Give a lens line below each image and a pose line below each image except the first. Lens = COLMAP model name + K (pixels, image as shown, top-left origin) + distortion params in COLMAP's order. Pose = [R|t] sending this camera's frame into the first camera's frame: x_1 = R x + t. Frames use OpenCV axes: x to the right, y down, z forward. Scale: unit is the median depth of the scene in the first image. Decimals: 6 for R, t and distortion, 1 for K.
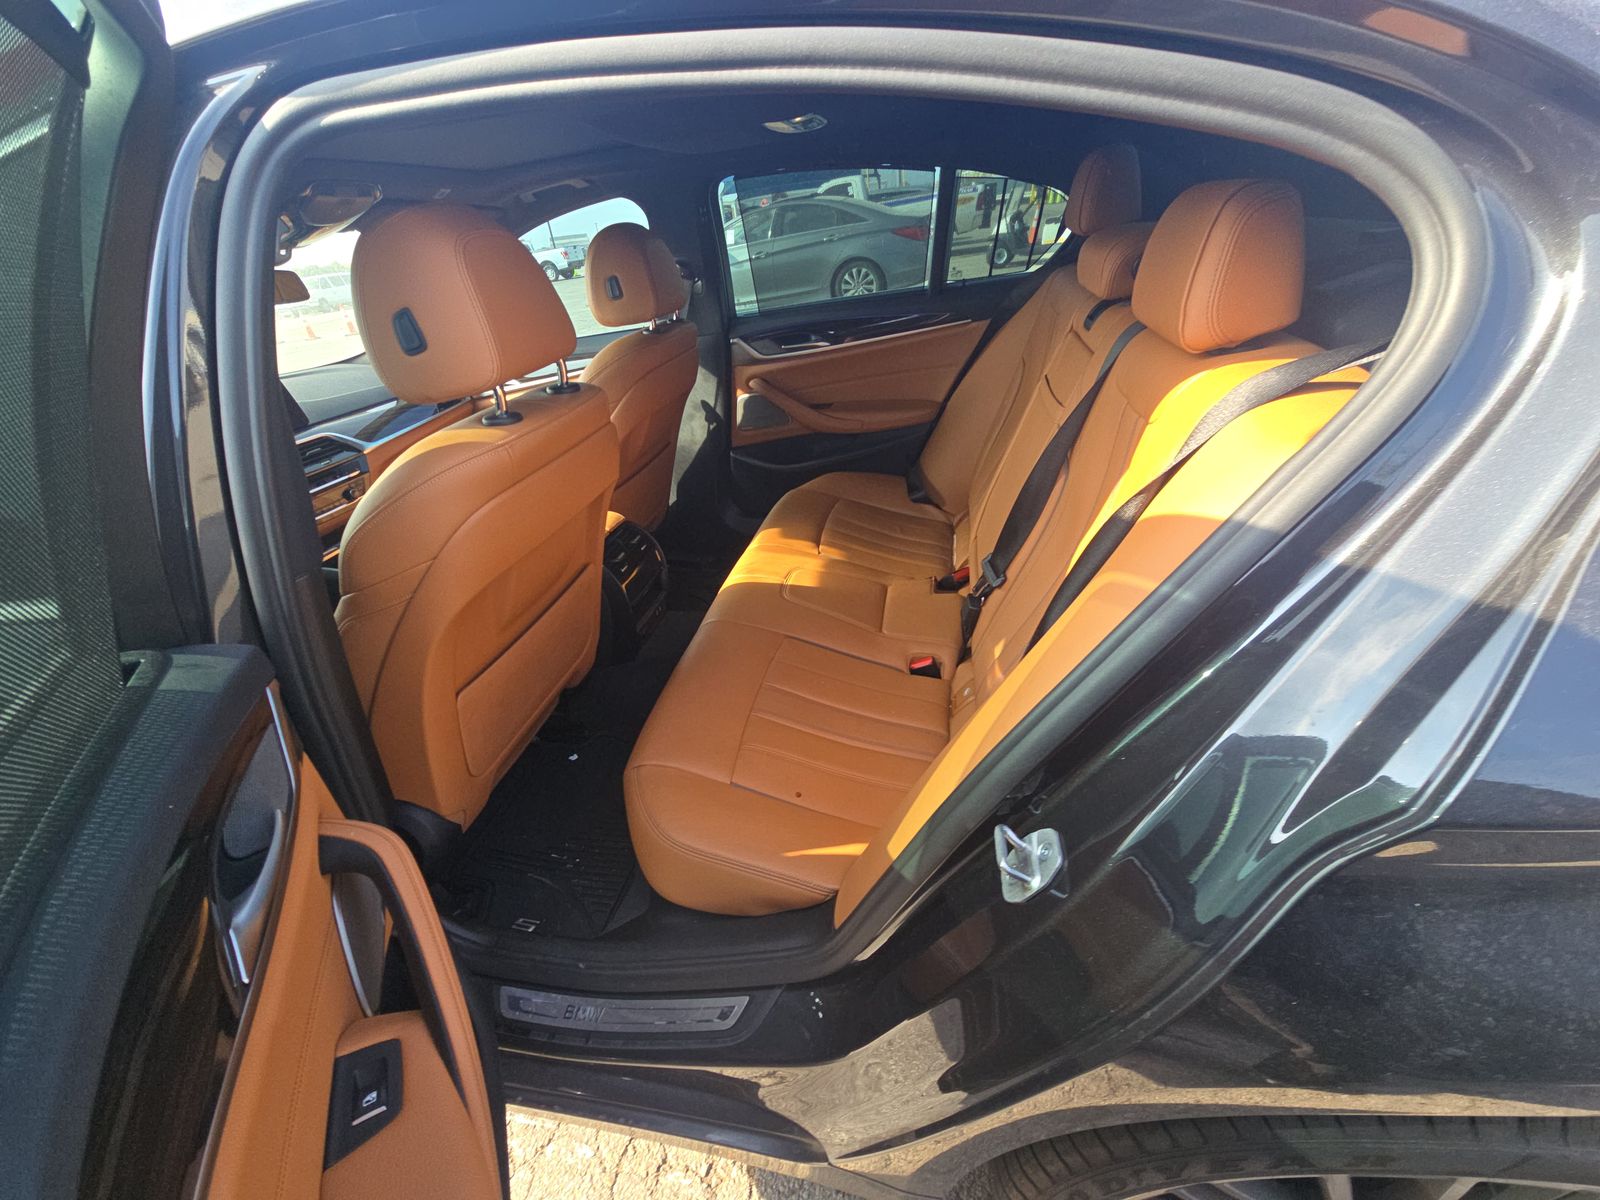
lens RADIAL K [[651.0, 0, 801.3], [0, 651.0, 611.9], [0, 0, 1]] dist [0.011386, -0.009335]
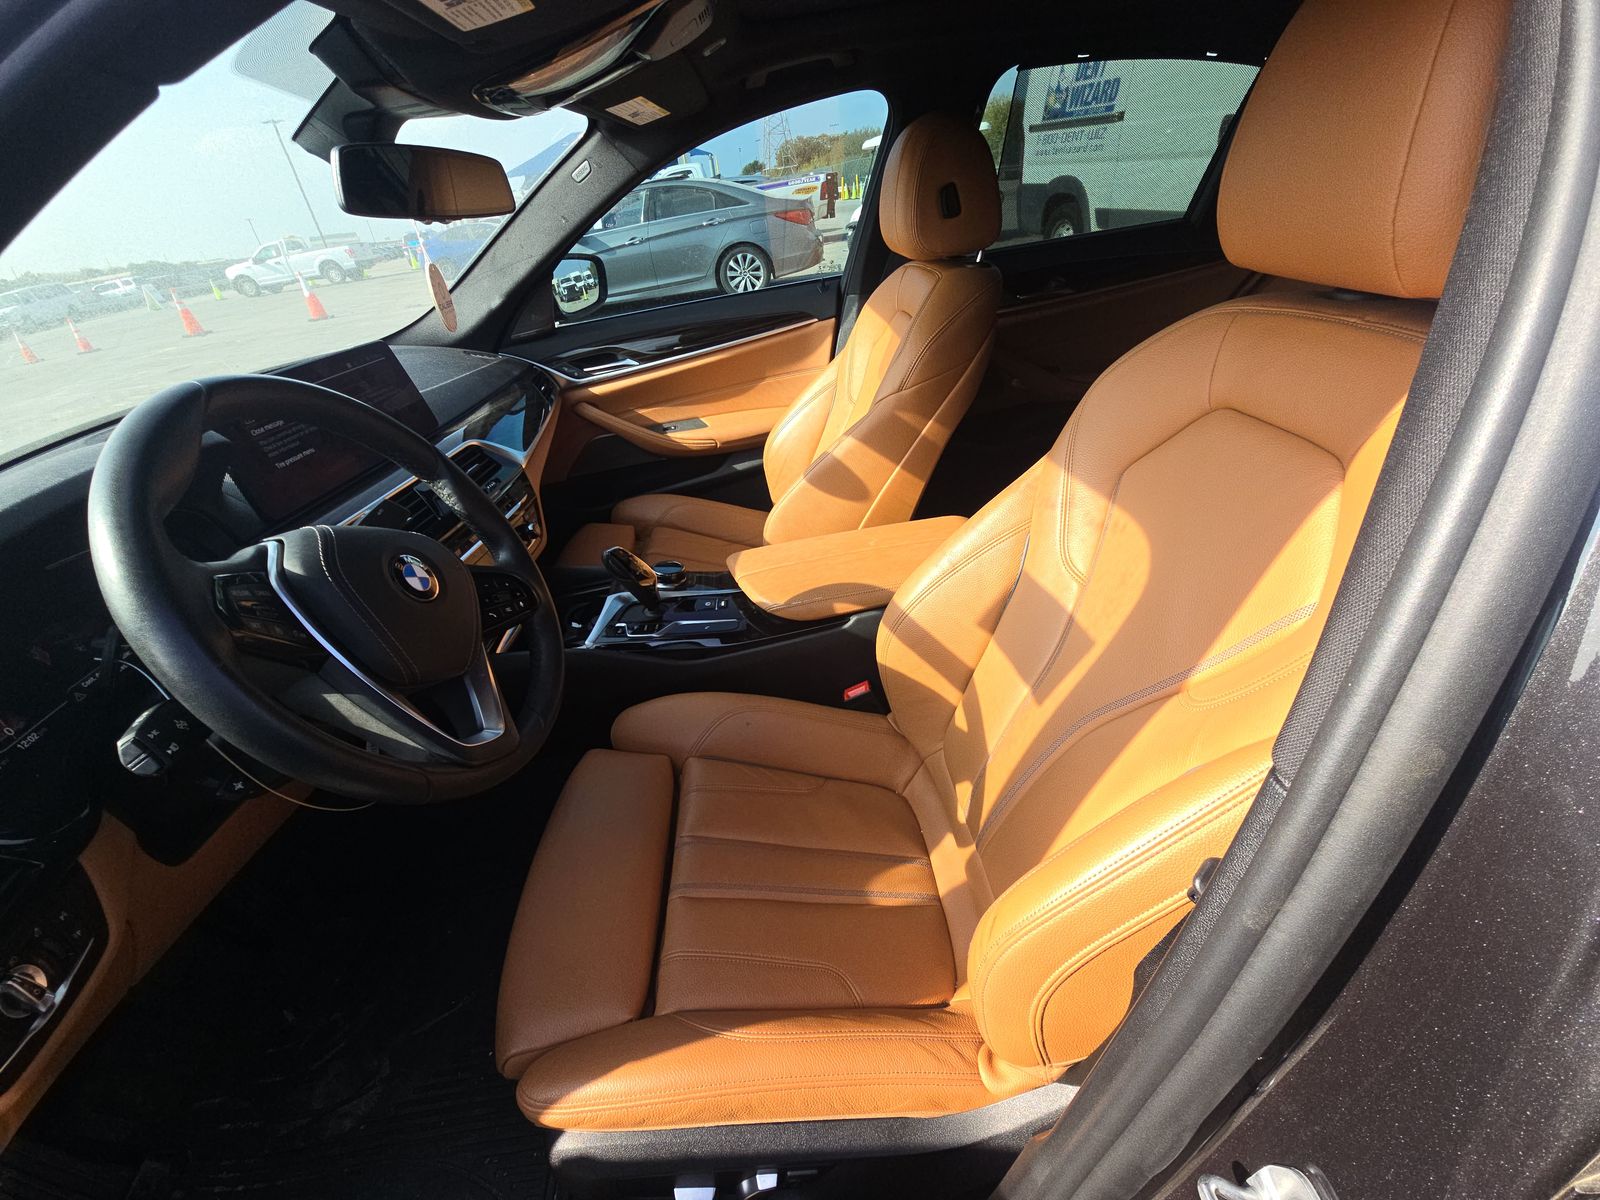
lens RADIAL K [[651.0, 0, 801.3], [0, 651.0, 611.9], [0, 0, 1]] dist [0.011386, -0.009335]
pose [[0.966389, -0.132739, 0.220163, -0.109131], [0.132125, 0.991077, 0.017579, -0.013878], [-0.220532, 0.012101, 0.975305, 0.057513]]
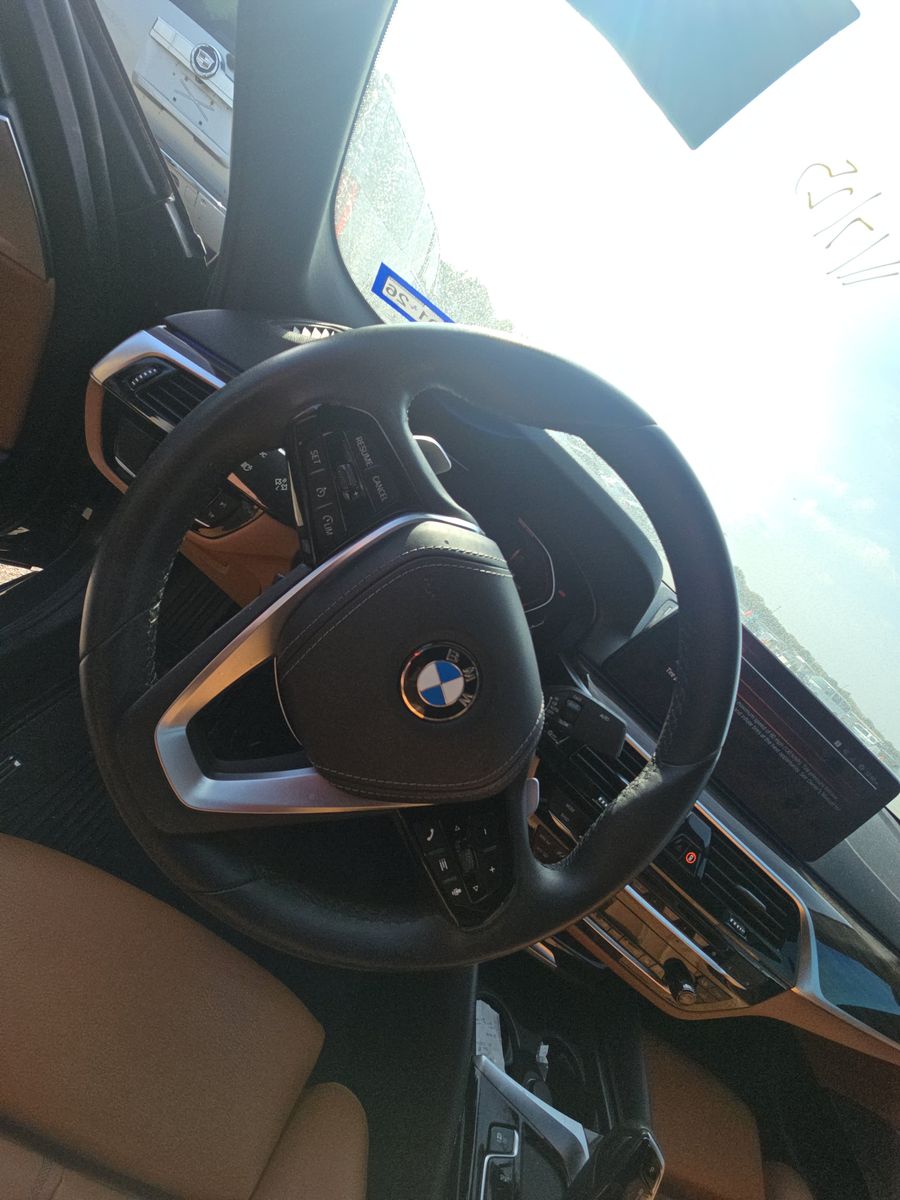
lens RADIAL K [[488.2, 0, 441.2], [0, 488.2, 599.4], [0, 0, 1]] dist [0.011386, -0.009335]
pose [[-0.032779, 0.614930, -0.787900, -0.109864], [-0.949412, 0.227181, 0.216806, -0.028981], [0.312316, 0.755149, 0.576376, 0.105856]]
